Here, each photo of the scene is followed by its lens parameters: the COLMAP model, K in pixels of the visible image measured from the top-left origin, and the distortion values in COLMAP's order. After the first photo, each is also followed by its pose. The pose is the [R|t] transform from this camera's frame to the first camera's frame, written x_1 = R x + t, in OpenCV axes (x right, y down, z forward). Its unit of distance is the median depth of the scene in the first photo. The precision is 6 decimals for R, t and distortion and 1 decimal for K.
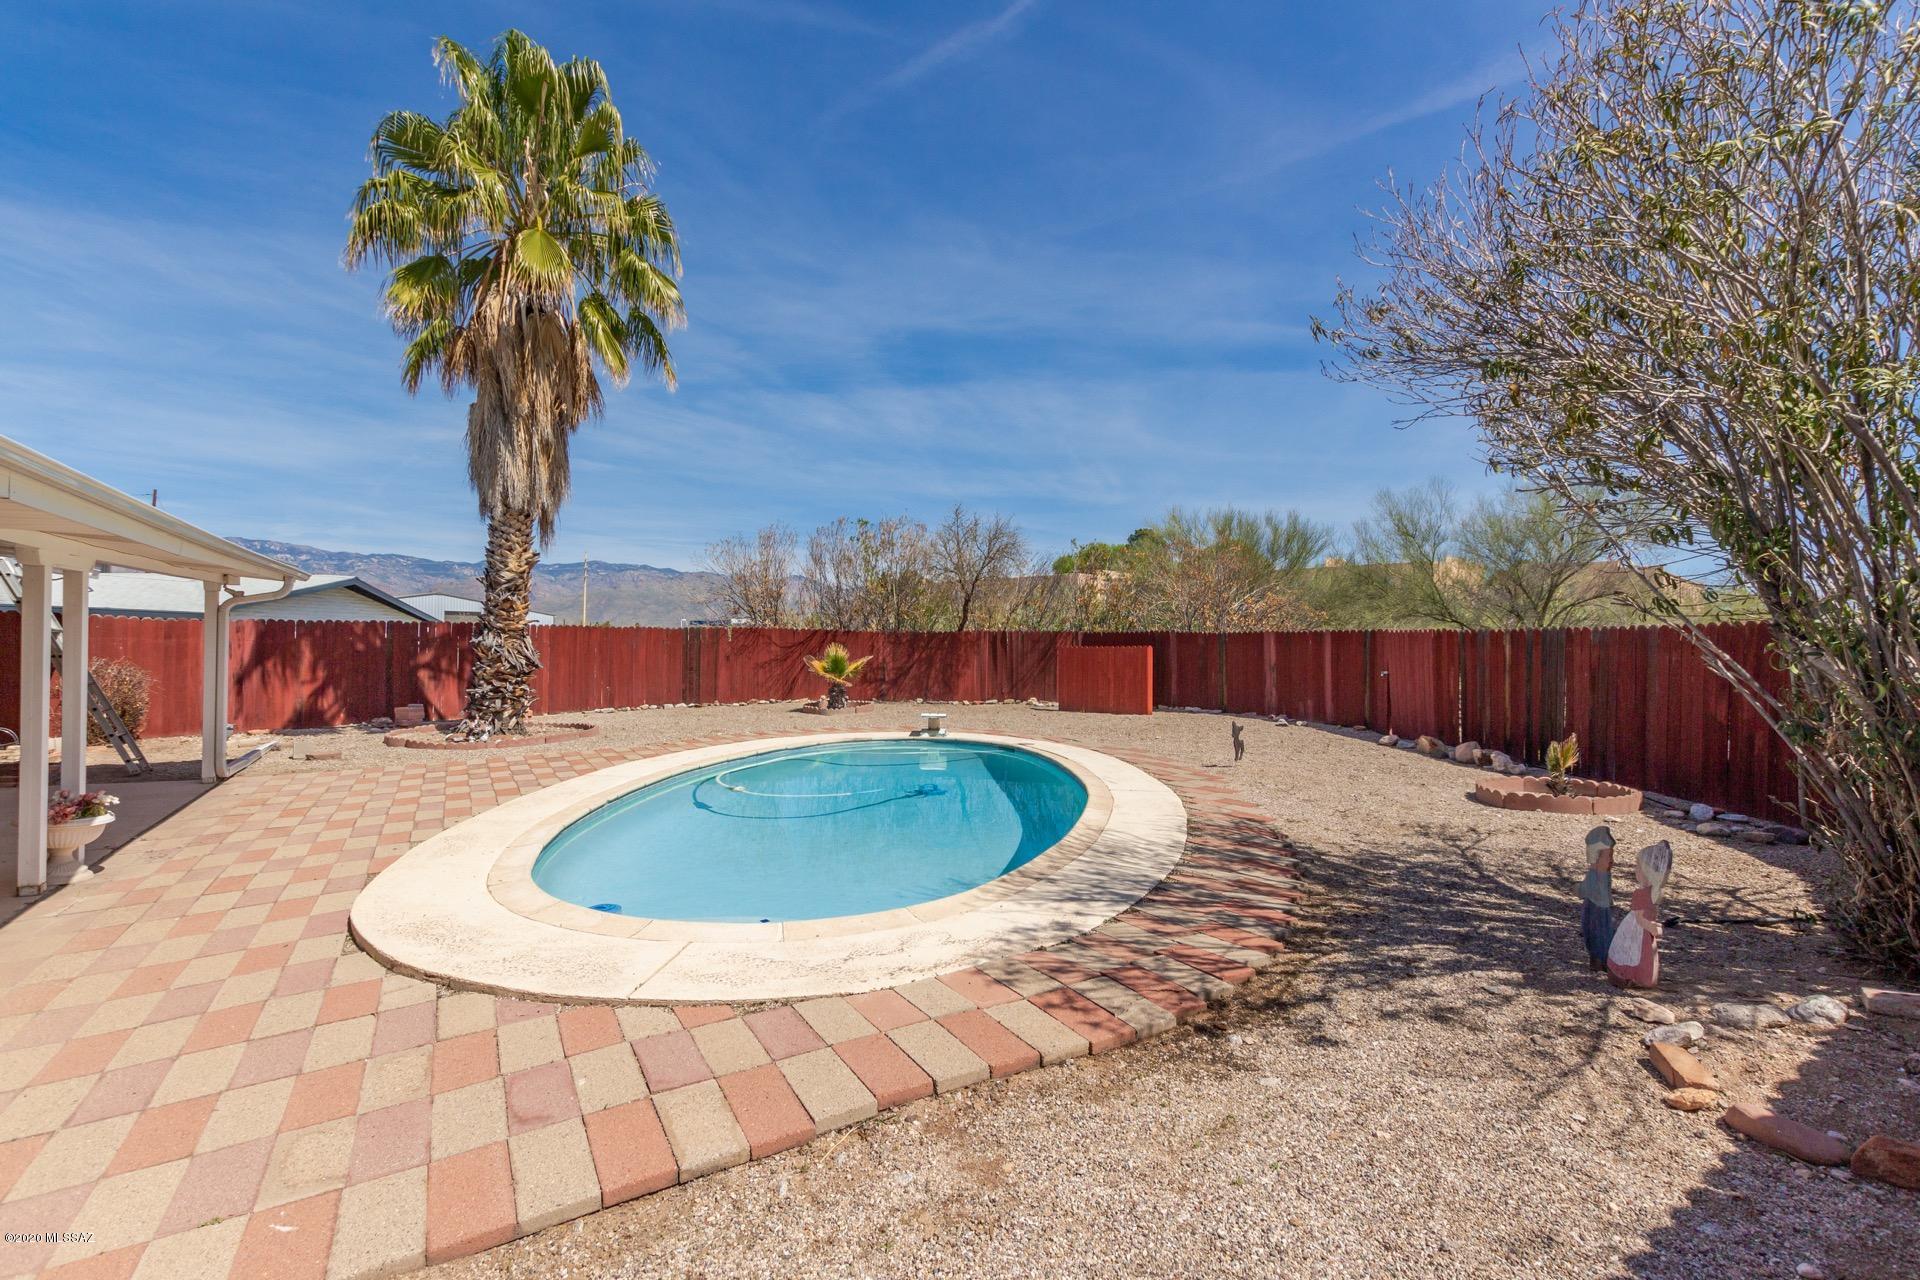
lens RADIAL K [[886.5, 0, 955.3], [0, 886.5, 629.4], [0, 0, 1]] dist [0.012914, -0.006710]
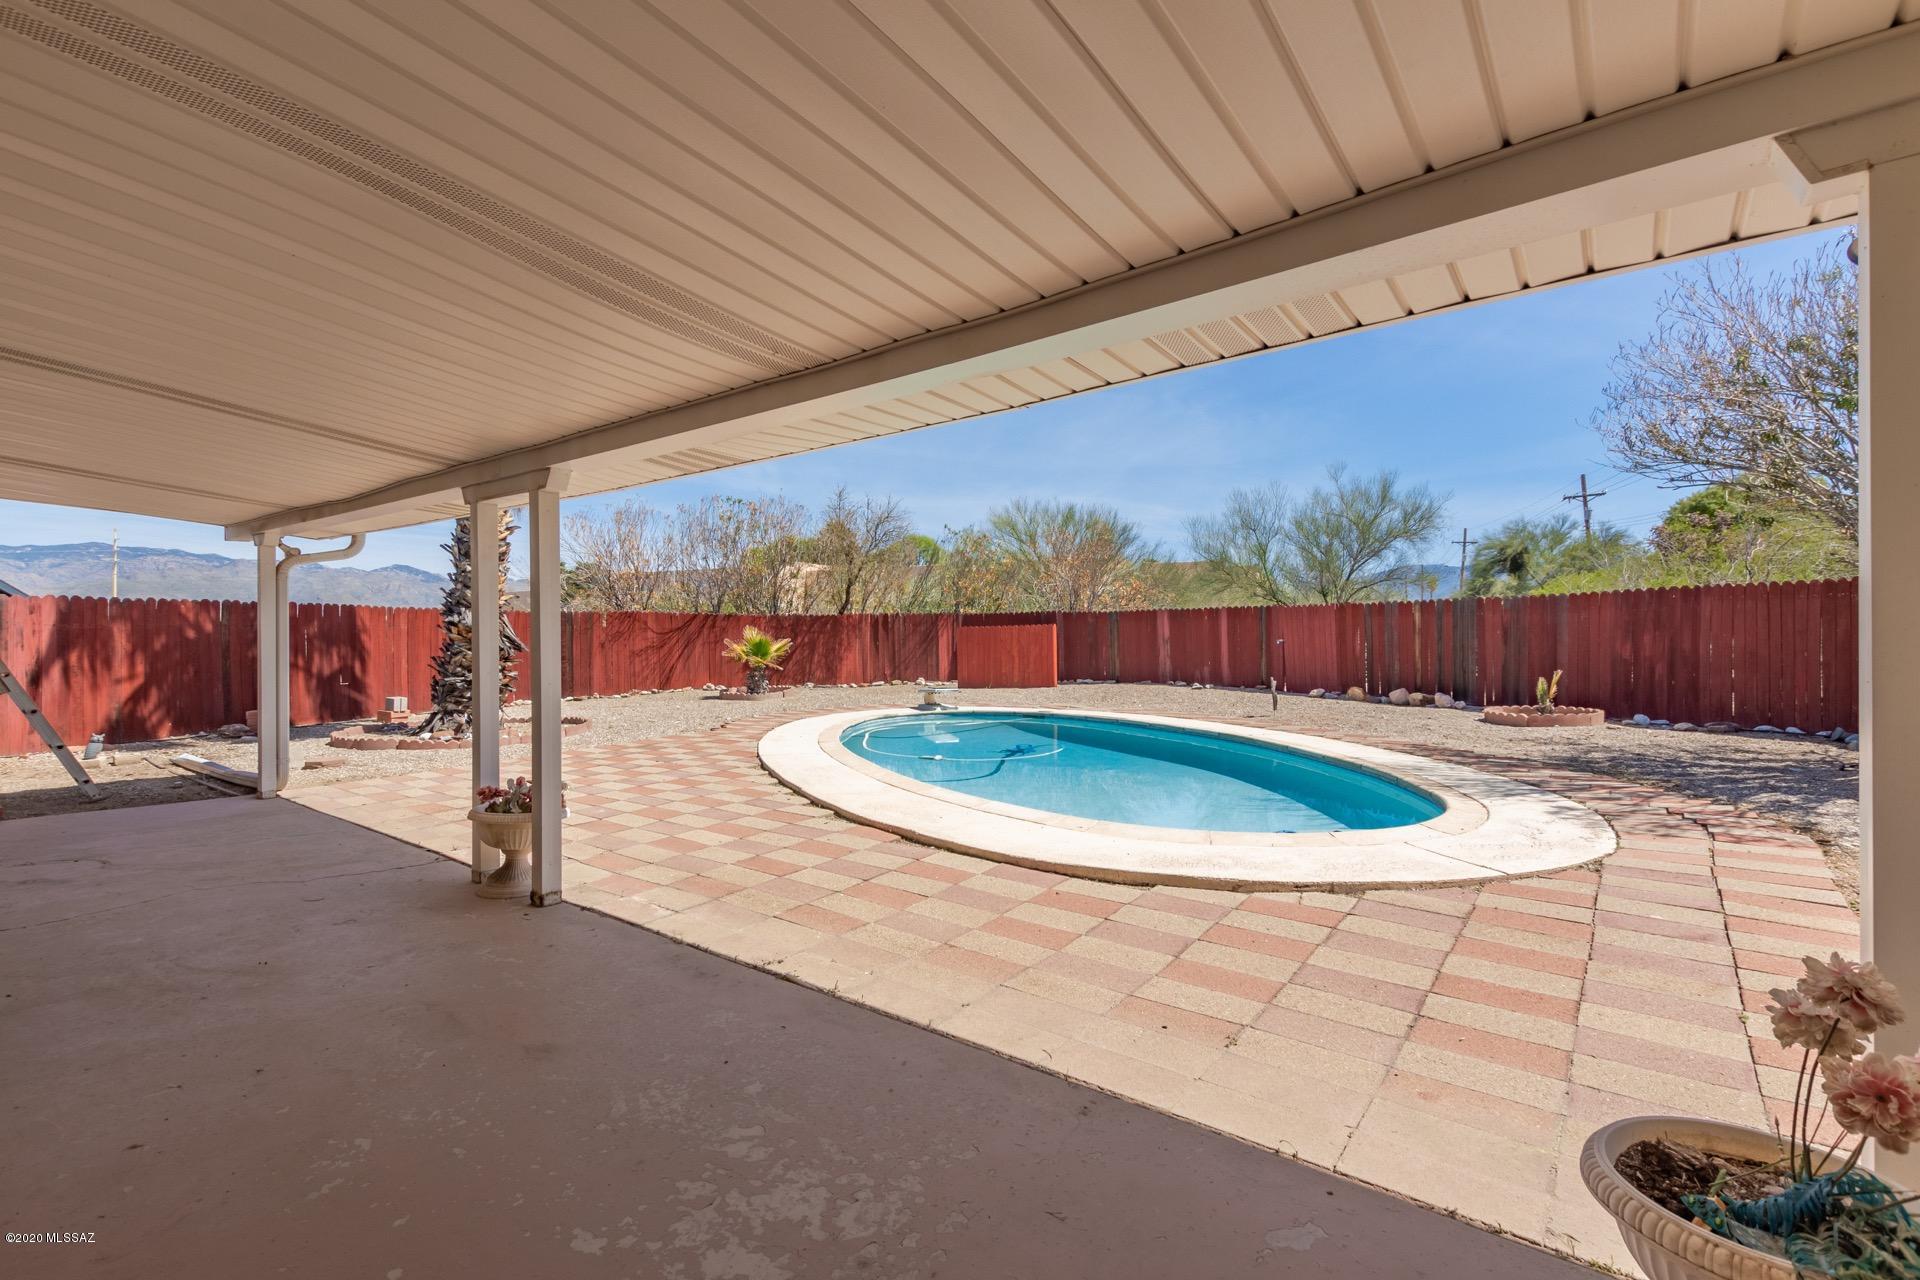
lens RADIAL K [[886.5, 0, 955.3], [0, 886.5, 629.4], [0, 0, 1]] dist [0.012914, -0.006710]
pose [[0.925060, -0.012872, 0.379603, -0.486522], [0.010996, 0.999914, 0.007111, 0.024995], [-0.379662, -0.002404, 0.925122, 0.061648]]
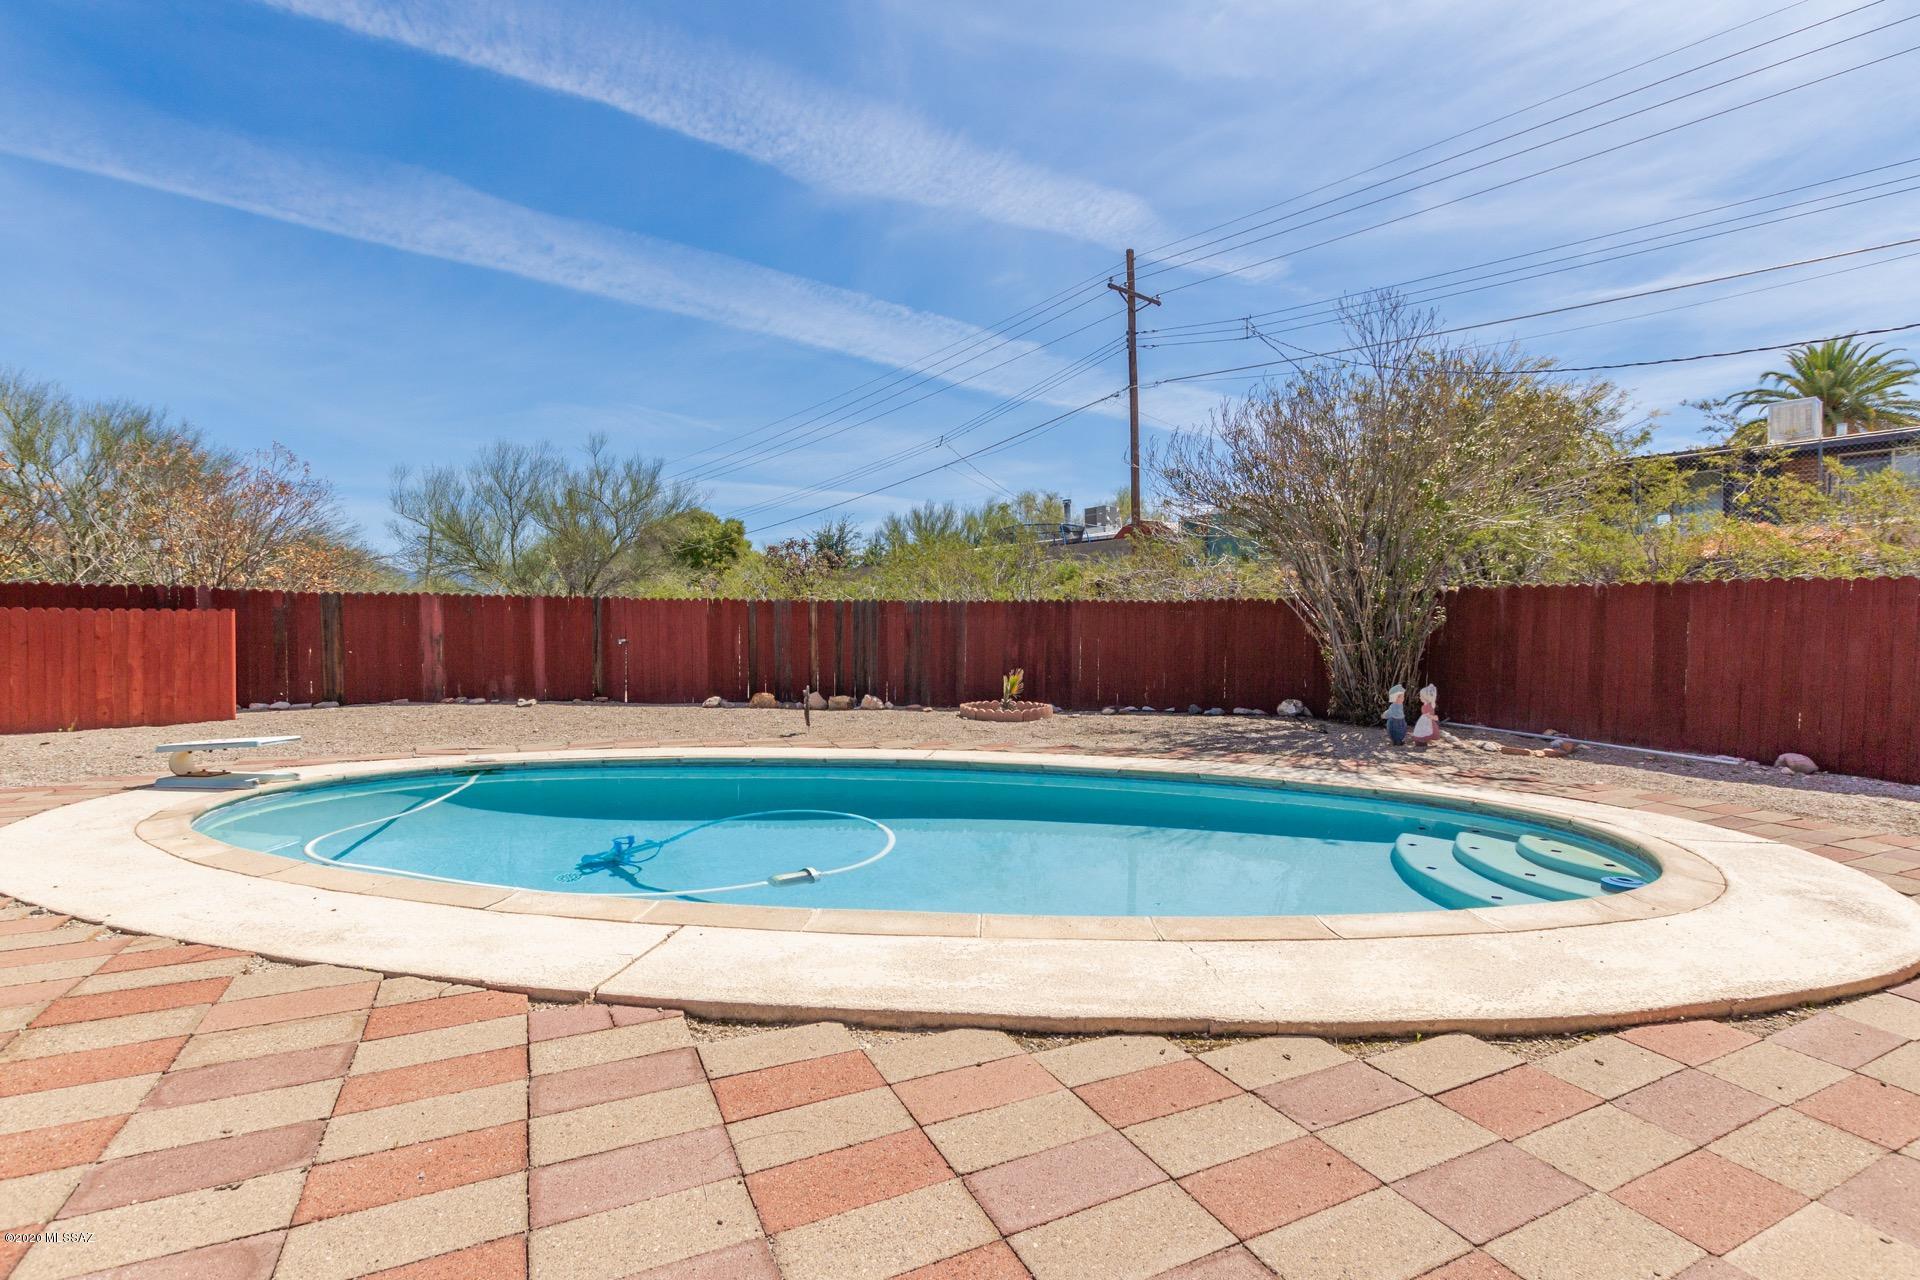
lens RADIAL K [[886.5, 0, 955.3], [0, 886.5, 629.4], [0, 0, 1]] dist [0.012914, -0.006710]
pose [[0.048600, -0.007327, 0.998791, -0.608410], [-0.020006, 0.999765, 0.008308, 0.026705], [-0.998618, -0.020385, 0.048442, 0.737847]]
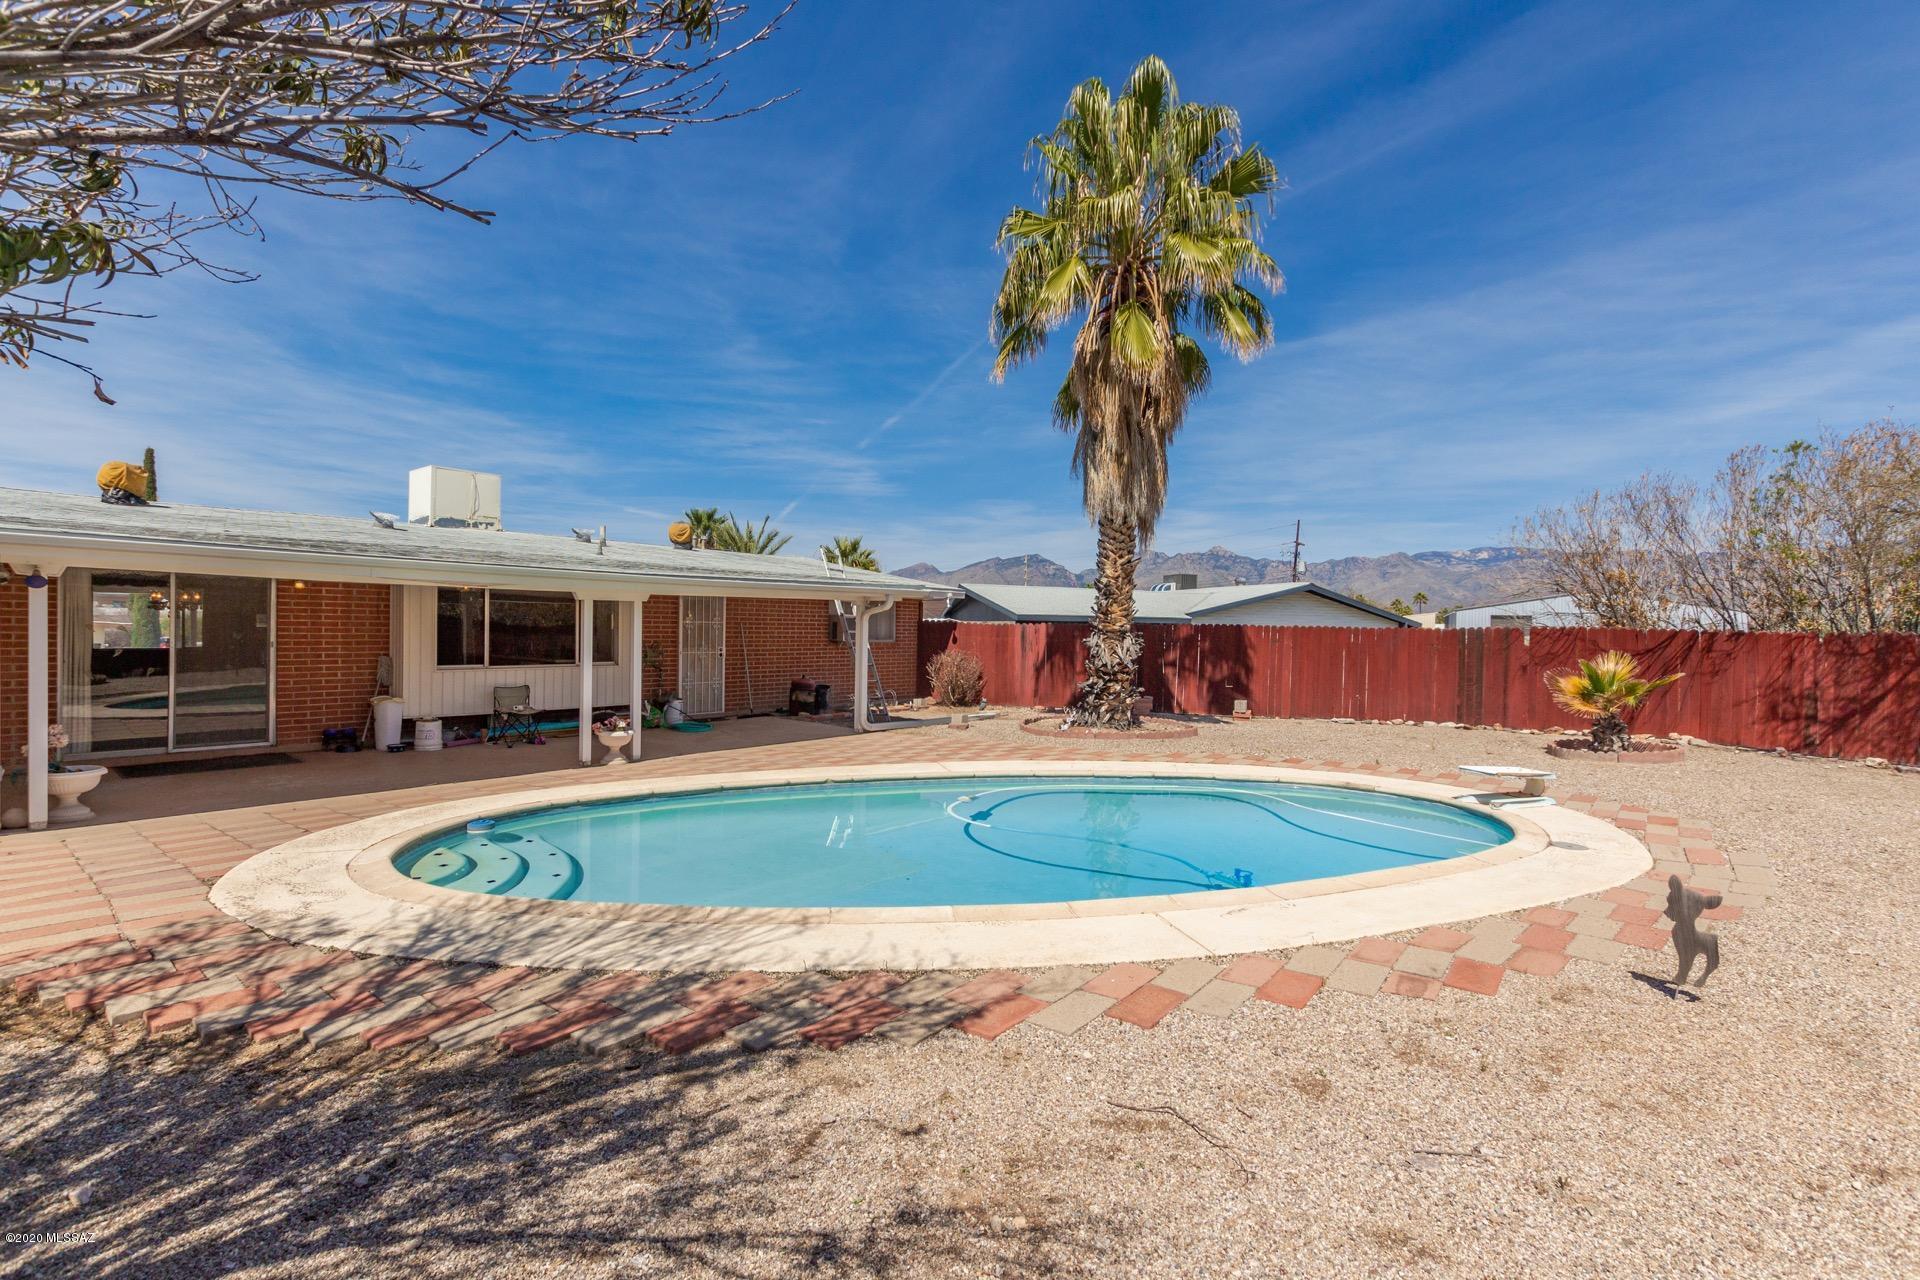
lens RADIAL K [[886.5, 0, 955.3], [0, 886.5, 629.4], [0, 0, 1]] dist [0.012914, -0.006710]
pose [[0.322943, -0.004848, -0.946406, 0.536789], [0.002591, 0.999988, -0.004238, 0.002269], [0.946415, -0.001084, 0.322952, 0.563845]]
